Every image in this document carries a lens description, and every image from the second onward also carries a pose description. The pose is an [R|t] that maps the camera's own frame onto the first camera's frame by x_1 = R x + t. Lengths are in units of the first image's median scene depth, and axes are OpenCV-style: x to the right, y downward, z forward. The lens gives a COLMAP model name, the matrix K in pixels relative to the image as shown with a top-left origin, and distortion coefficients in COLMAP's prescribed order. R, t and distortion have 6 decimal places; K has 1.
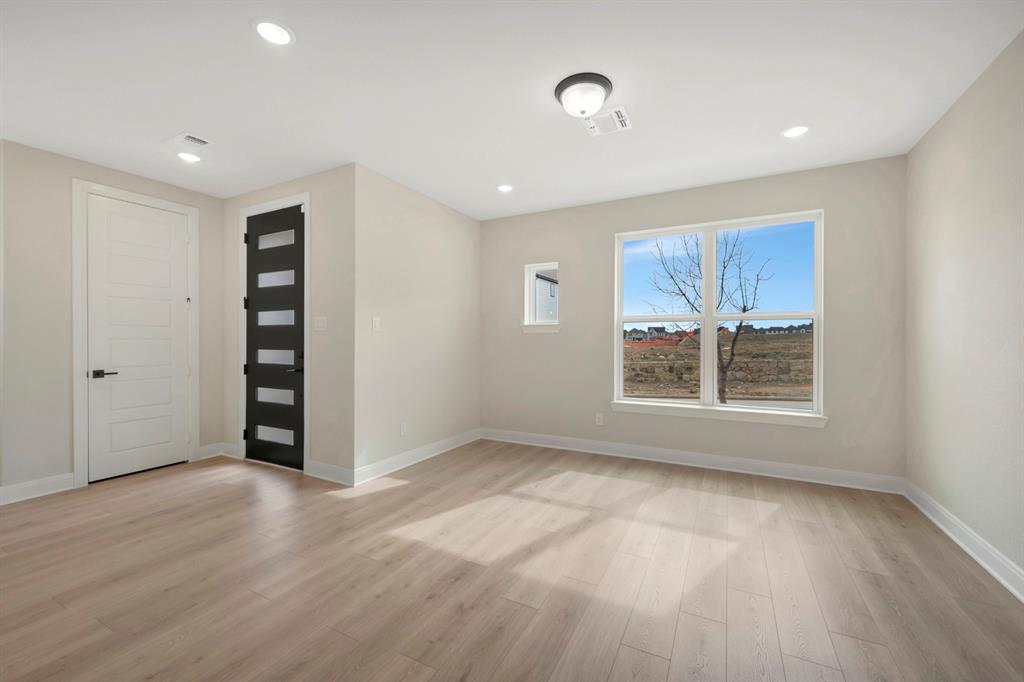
lens RADIAL K [[405.1, 0, 511.7], [0, 405.1, 340.1], [0, 0, 1]] dist [0.000937, -0.000788]
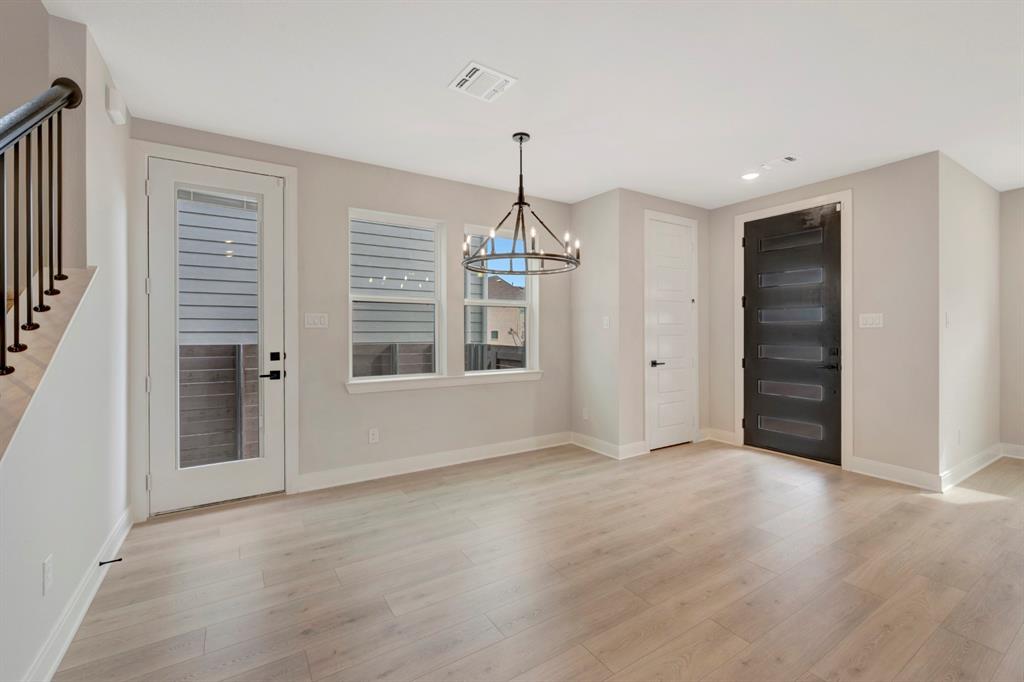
lens RADIAL K [[432.9, 0, 515.3], [0, 432.9, 330.8], [0, 0, 1]] dist [-0.004970, 0.000507]
pose [[0.869101, -0.002624, -0.494627, -0.619939], [0.001051, 0.999993, -0.003459, -0.011132], [0.494633, 0.002487, 0.869099, -0.305867]]
